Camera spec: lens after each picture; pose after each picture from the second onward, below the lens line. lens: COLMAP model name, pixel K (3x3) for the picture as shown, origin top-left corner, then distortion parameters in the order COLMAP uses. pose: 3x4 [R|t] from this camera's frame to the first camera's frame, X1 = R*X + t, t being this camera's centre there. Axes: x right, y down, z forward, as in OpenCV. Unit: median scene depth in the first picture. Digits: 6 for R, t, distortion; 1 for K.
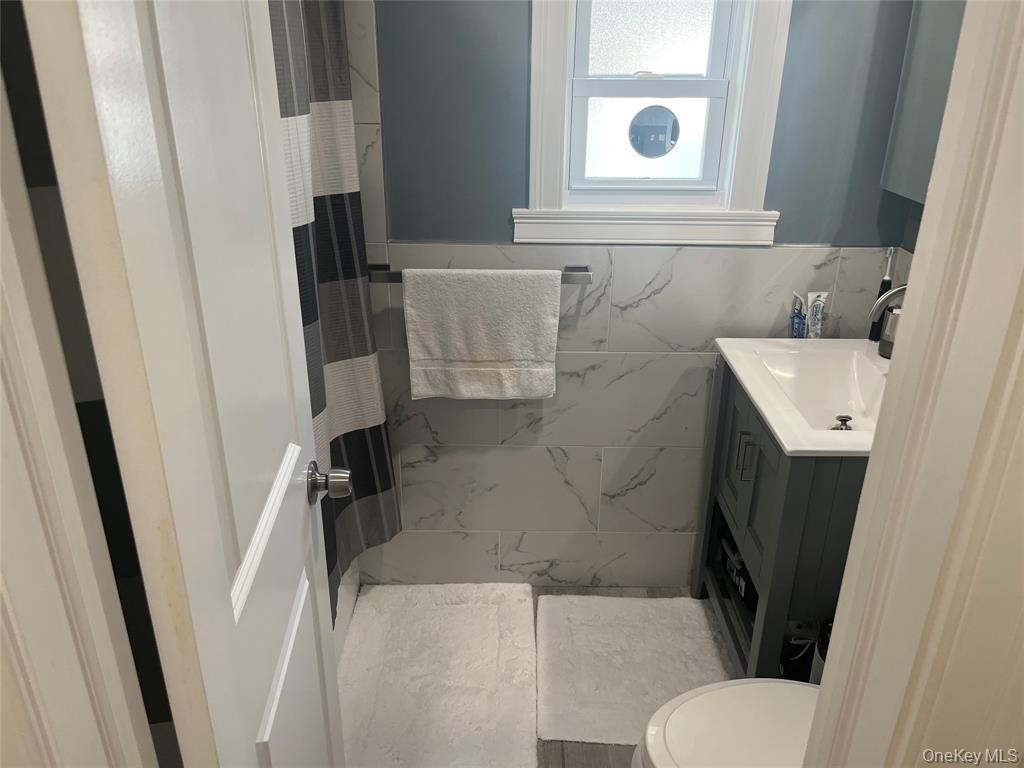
lens RADIAL K [[766.6, 0, 507.8], [0, 766.6, 378.5], [0, 0, 1]] dist [0.056444, -0.079442]
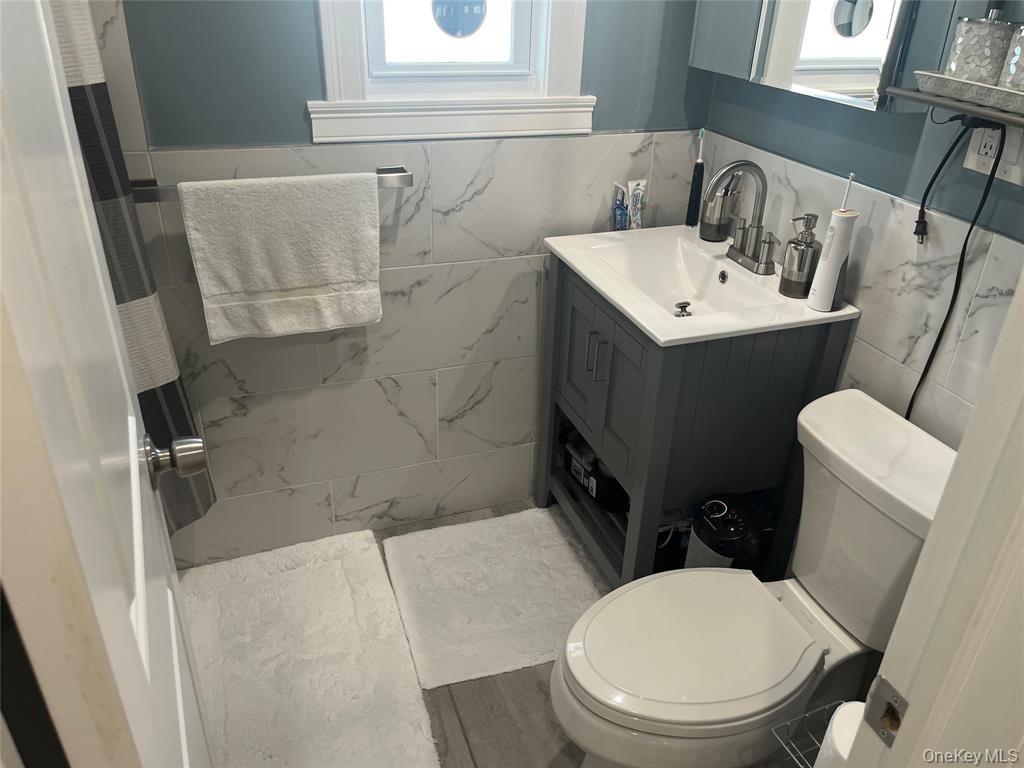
lens RADIAL K [[766.6, 0, 507.8], [0, 766.6, 378.5], [0, 0, 1]] dist [0.056444, -0.079442]
pose [[0.938767, -0.145571, 0.312291, -0.090531], [0.115594, 0.986900, 0.112550, 0.006638], [-0.324583, -0.069559, 0.943296, 0.112164]]
